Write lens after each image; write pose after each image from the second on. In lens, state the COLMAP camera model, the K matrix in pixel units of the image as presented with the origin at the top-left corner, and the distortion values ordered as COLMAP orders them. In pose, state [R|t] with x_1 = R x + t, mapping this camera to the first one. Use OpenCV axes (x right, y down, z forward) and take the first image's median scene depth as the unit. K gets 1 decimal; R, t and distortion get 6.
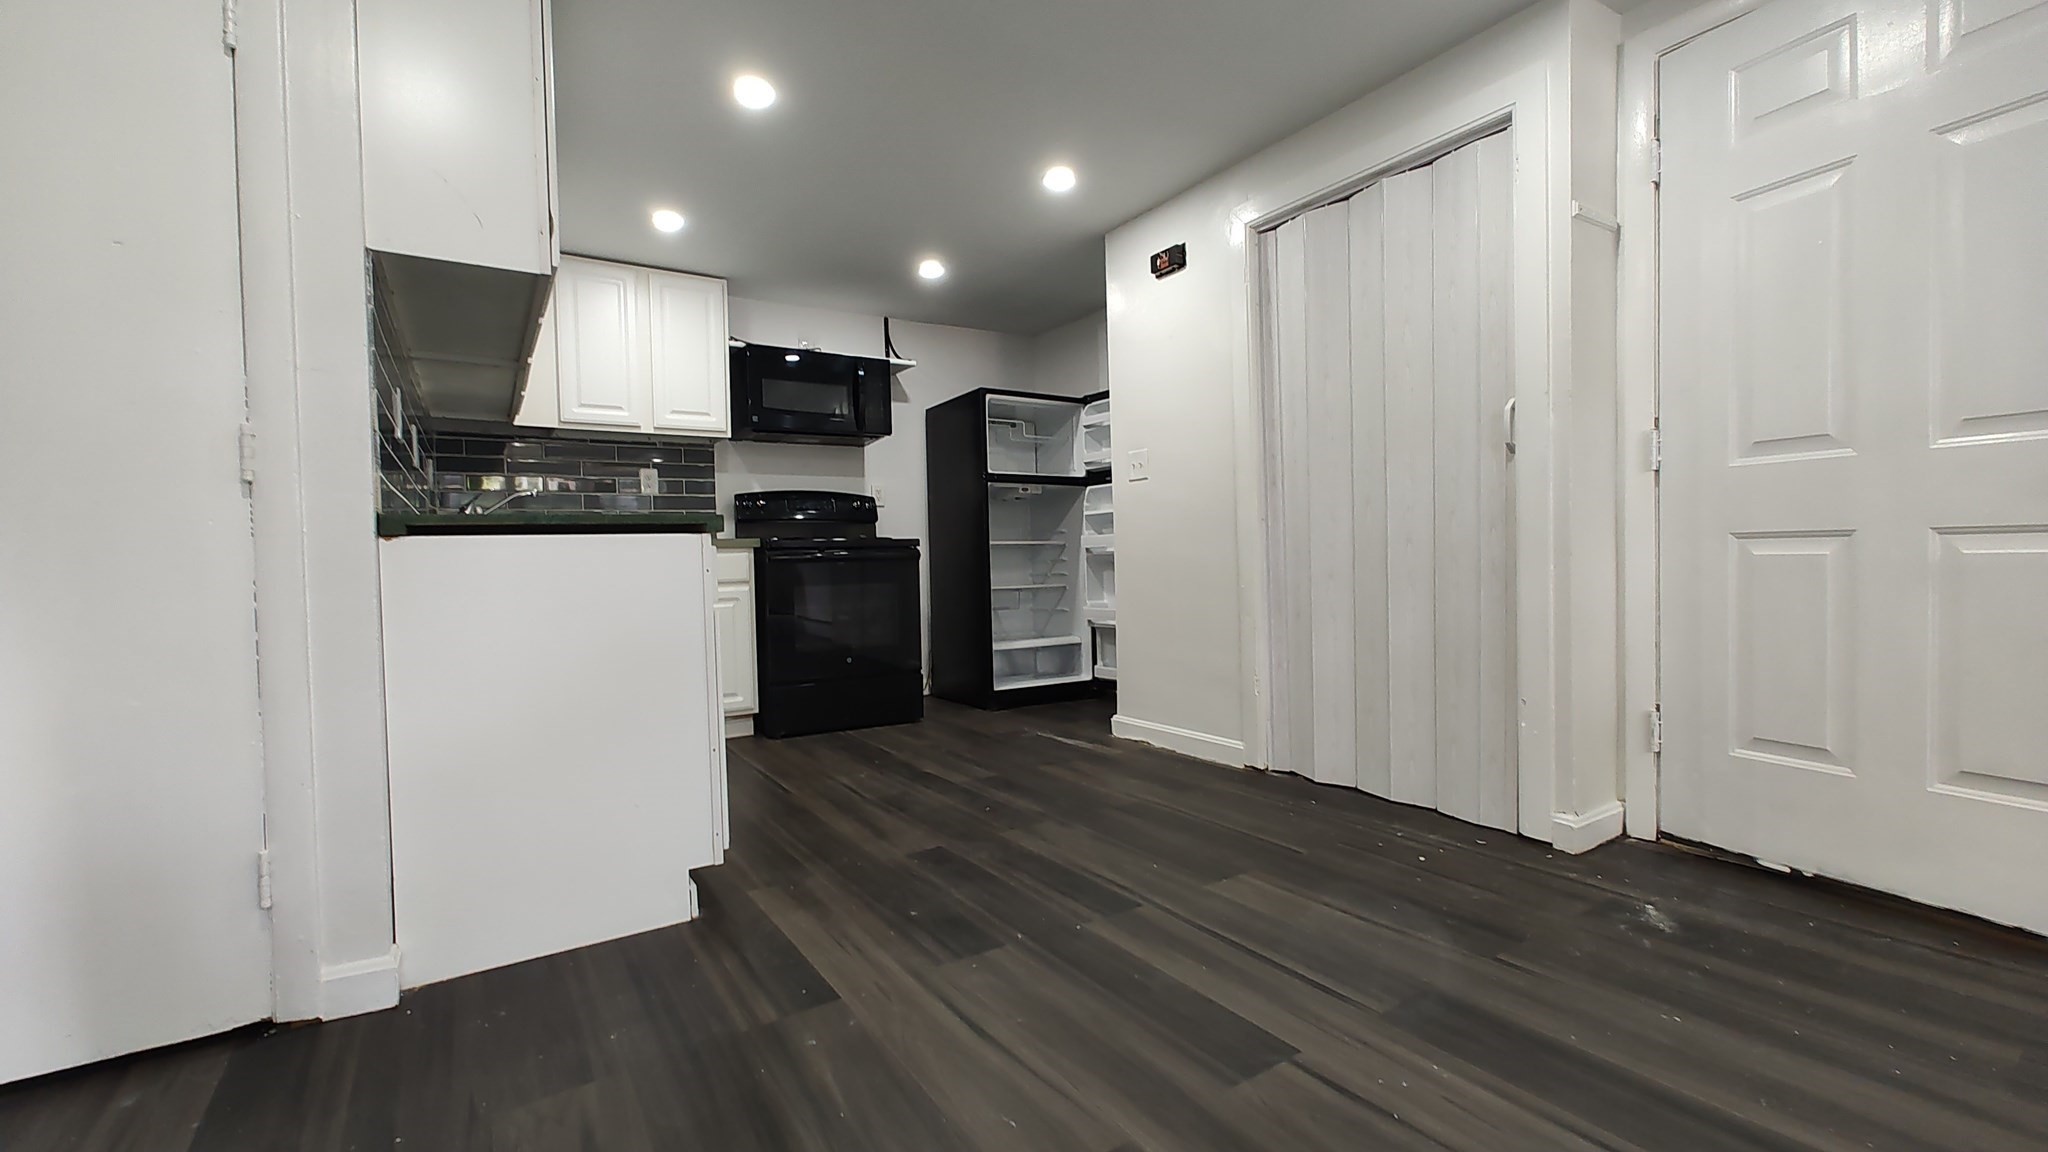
lens RADIAL K [[852.4, 0, 1013.4], [0, 852.4, 577.9], [0, 0, 1]] dist [0.001555, 0.000190]
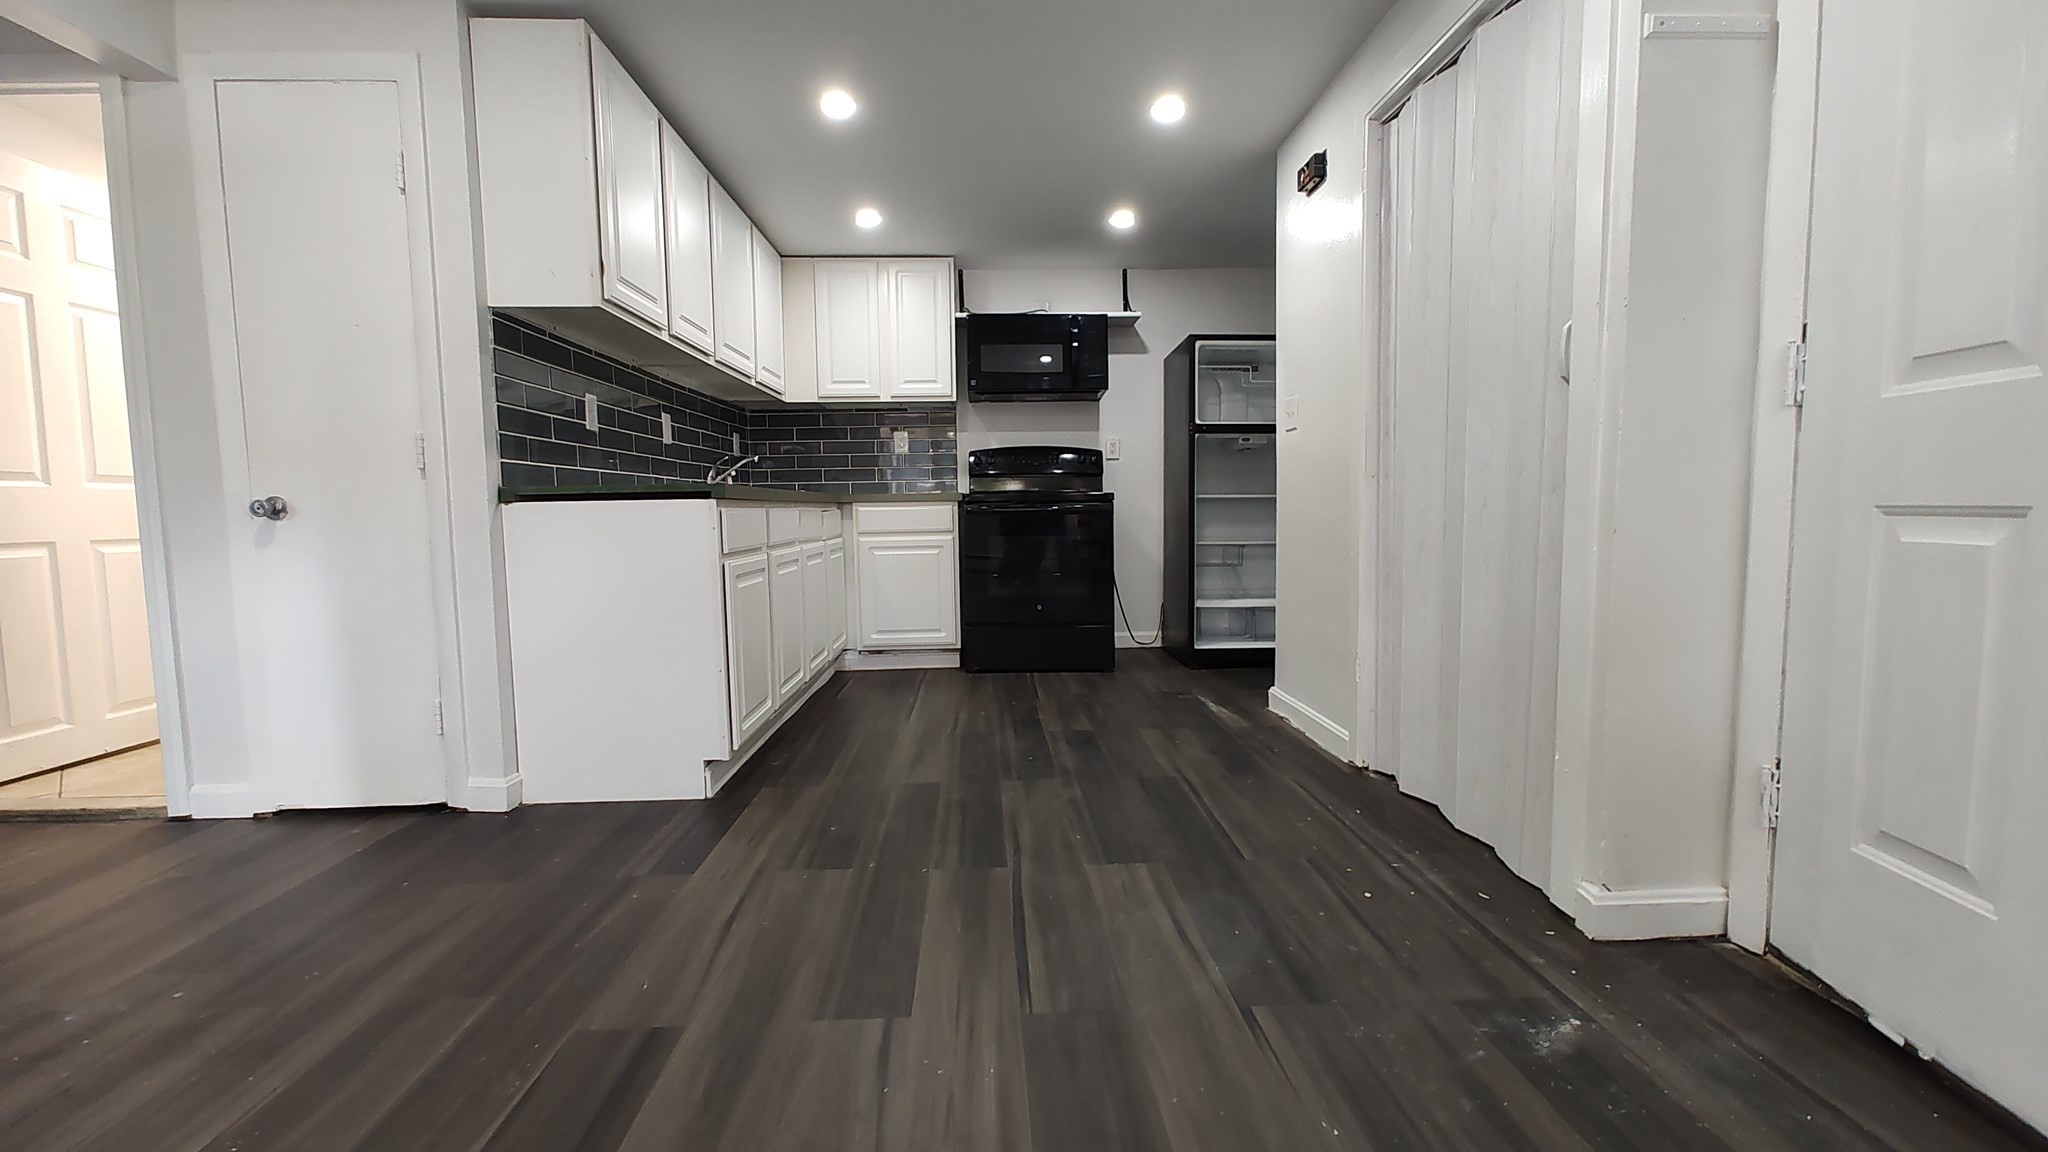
lens RADIAL K [[852.4, 0, 1013.4], [0, 852.4, 577.9], [0, 0, 1]] dist [0.001555, 0.000190]
pose [[0.861423, 0.053547, -0.505057, 0.337731], [-0.019464, 0.997177, 0.072525, -0.018046], [0.507515, -0.052644, 0.860033, 0.074318]]
